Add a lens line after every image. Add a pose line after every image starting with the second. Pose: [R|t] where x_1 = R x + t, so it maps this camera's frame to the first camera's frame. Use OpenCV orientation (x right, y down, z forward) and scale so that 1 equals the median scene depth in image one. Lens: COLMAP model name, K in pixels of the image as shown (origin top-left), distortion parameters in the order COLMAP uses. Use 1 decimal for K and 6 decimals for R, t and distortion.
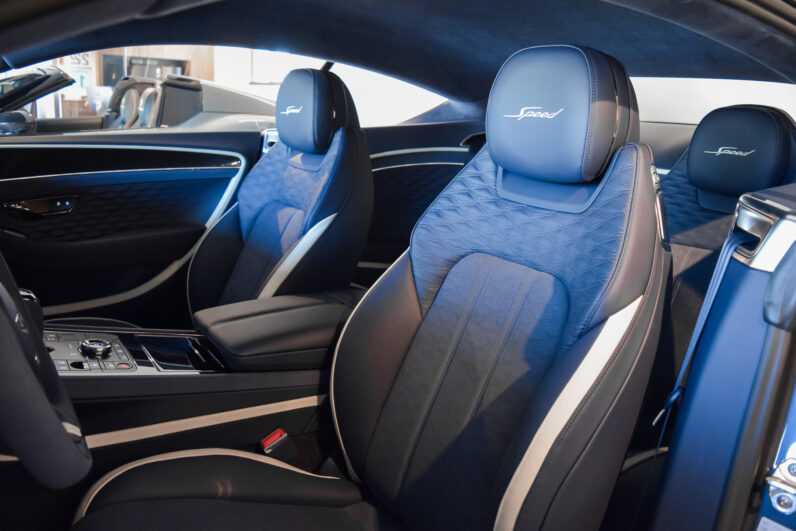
lens RADIAL K [[642.0, 0, 398.0], [0, 642.0, 265.5], [0, 0, 1]] dist [-0.079883, 0.001389]
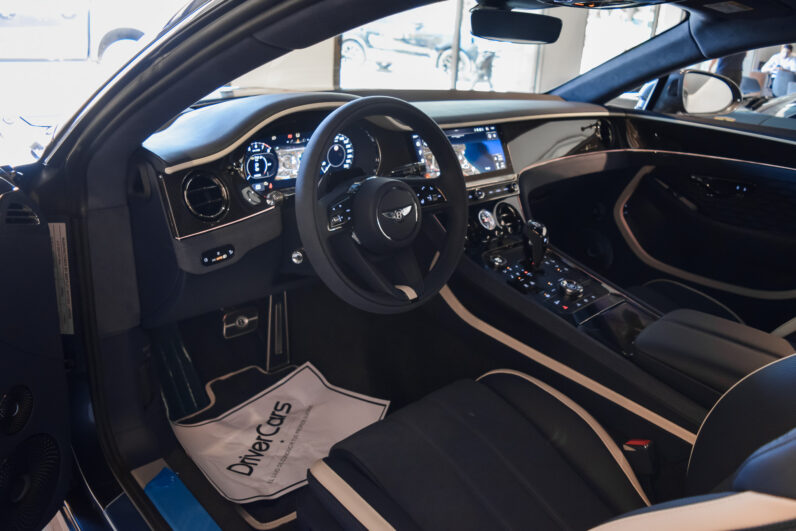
lens RADIAL K [[658.9, 0, 398.0], [0, 658.9, 265.5], [0, 0, 1]] dist [-0.066768, 0.006094]
pose [[0.117139, 0.318251, -0.940742, 0.623069], [-0.290358, 0.916847, 0.274013, -0.150304], [0.949721, 0.241055, 0.199805, 0.367788]]
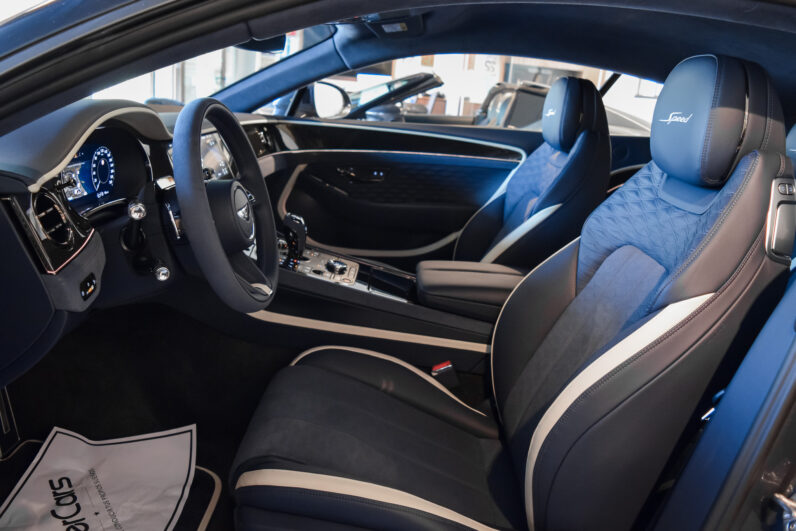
lens RADIAL K [[658.9, 0, 398.0], [0, 658.9, 265.5], [0, 0, 1]] dist [-0.066768, 0.006094]
pose [[0.802643, 0.174309, -0.570421, 0.434647], [-0.189328, 0.981343, 0.033473, 0.049922], [0.565613, 0.081130, 0.820670, -0.126037]]
